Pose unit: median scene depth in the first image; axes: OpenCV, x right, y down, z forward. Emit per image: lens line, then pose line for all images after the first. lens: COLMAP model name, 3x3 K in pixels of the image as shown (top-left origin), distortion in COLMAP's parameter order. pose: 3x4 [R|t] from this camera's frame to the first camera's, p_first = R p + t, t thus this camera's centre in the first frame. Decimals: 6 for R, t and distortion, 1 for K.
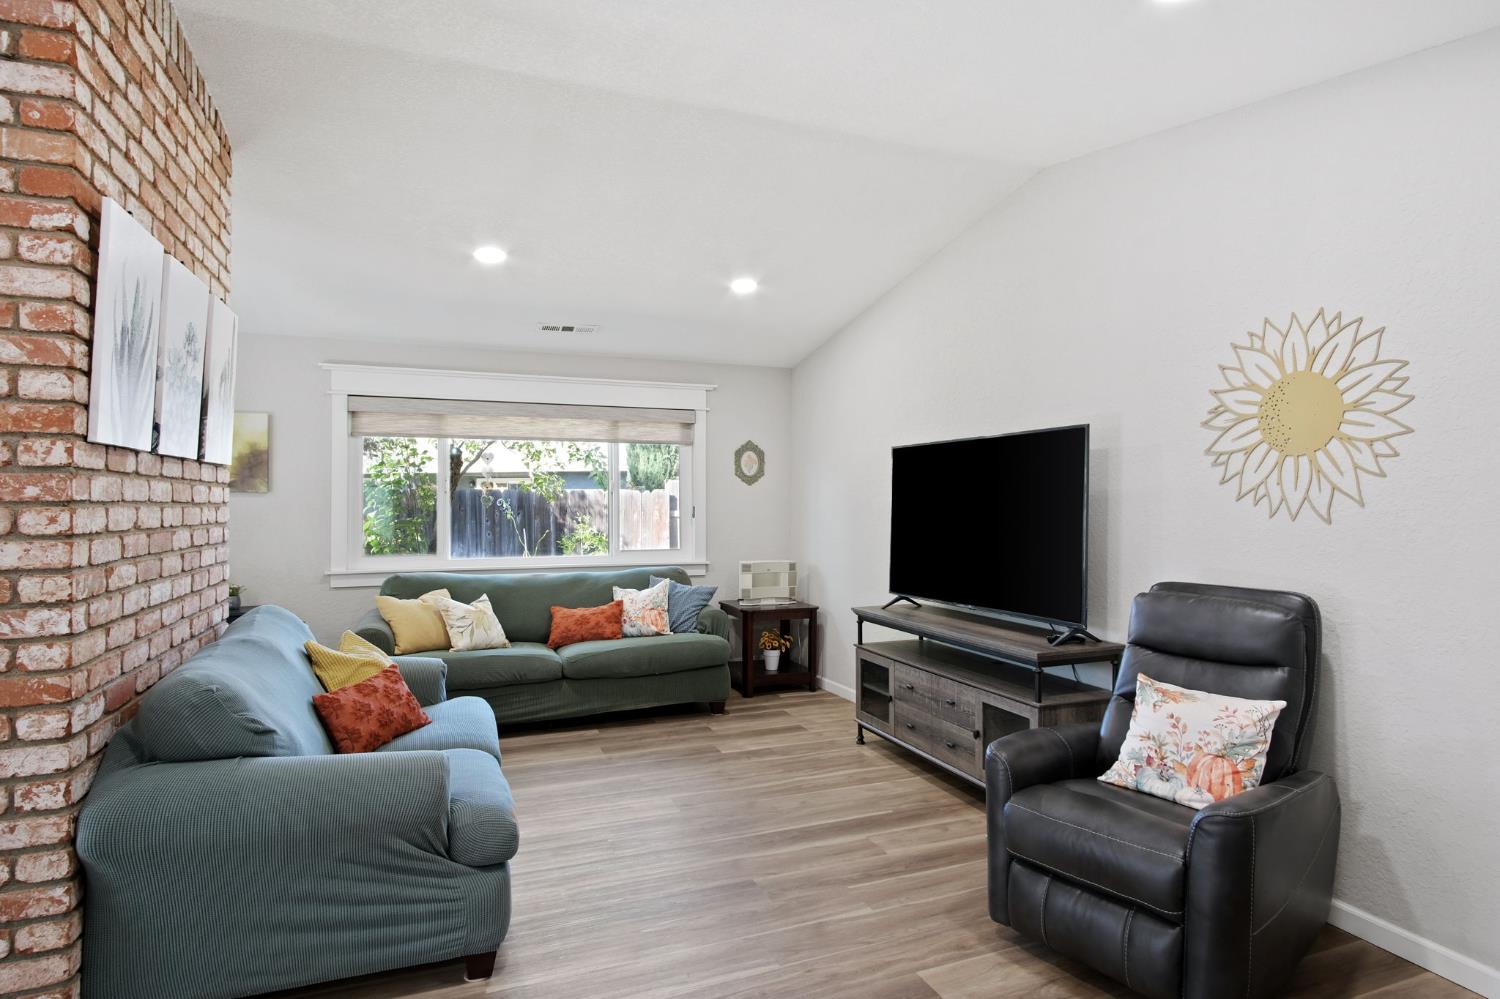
lens RADIAL K [[803.1, 0, 751.5], [0, 803.1, 497.1], [0, 0, 1]] dist [0.004317, 0.000359]
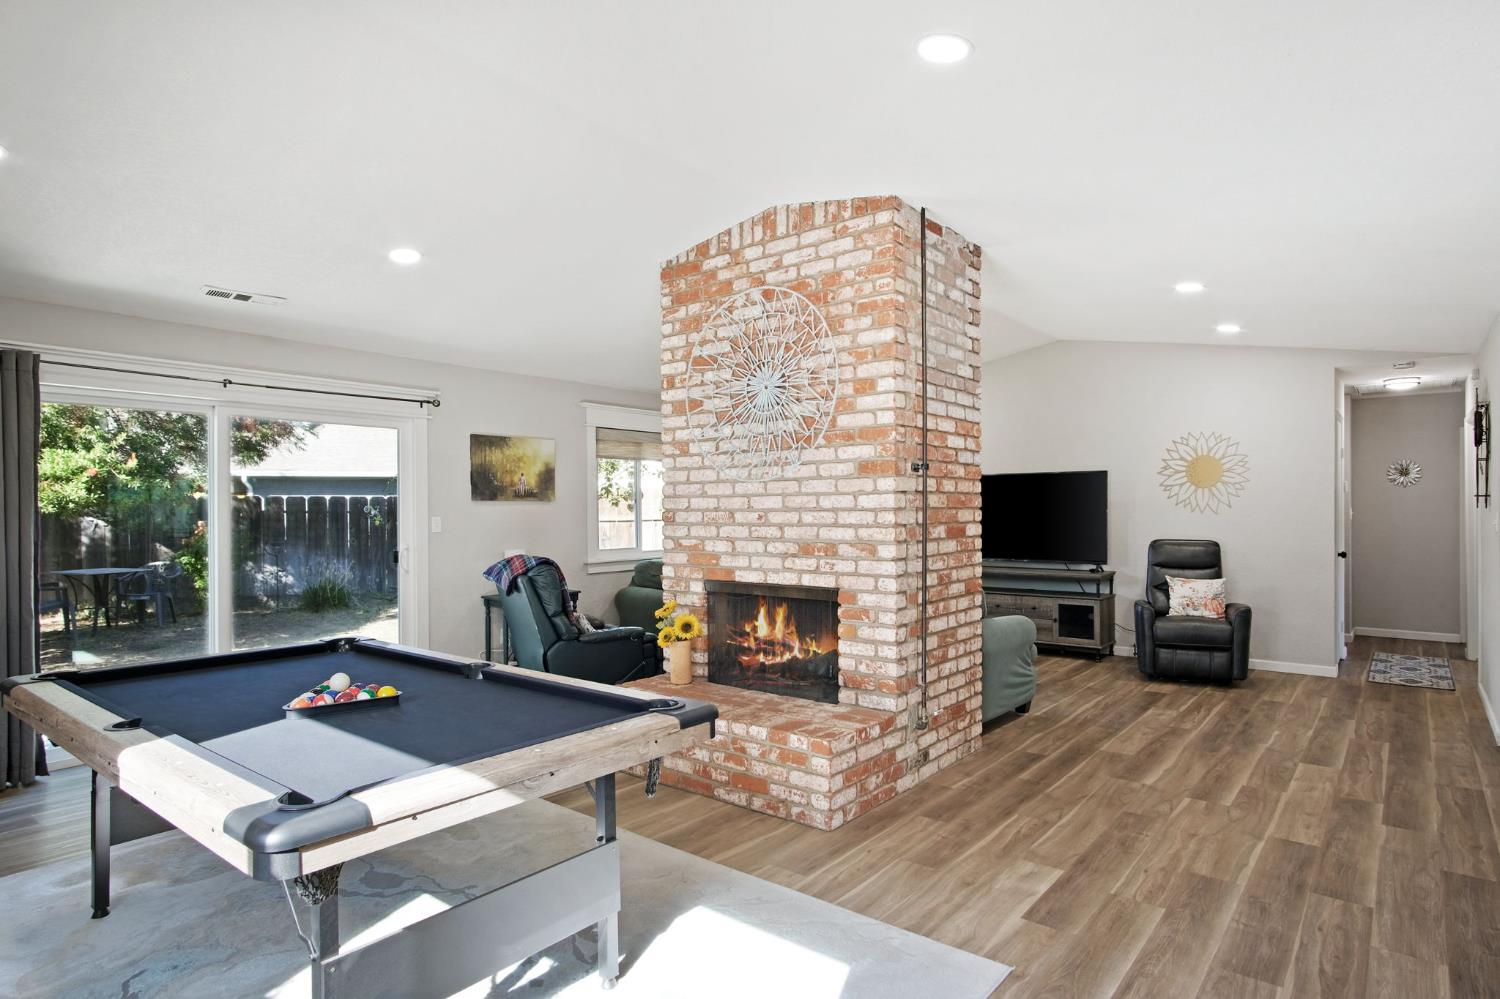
lens RADIAL K [[803.1, 0, 750.7], [0, 803.1, 506.8], [0, 0, 1]] dist [0.004317, 0.000359]
pose [[0.872714, -0.003770, 0.488217, -1.766498], [0.001080, 0.999983, 0.005791, -0.006964], [-0.488230, -0.004527, 0.872703, -0.513211]]
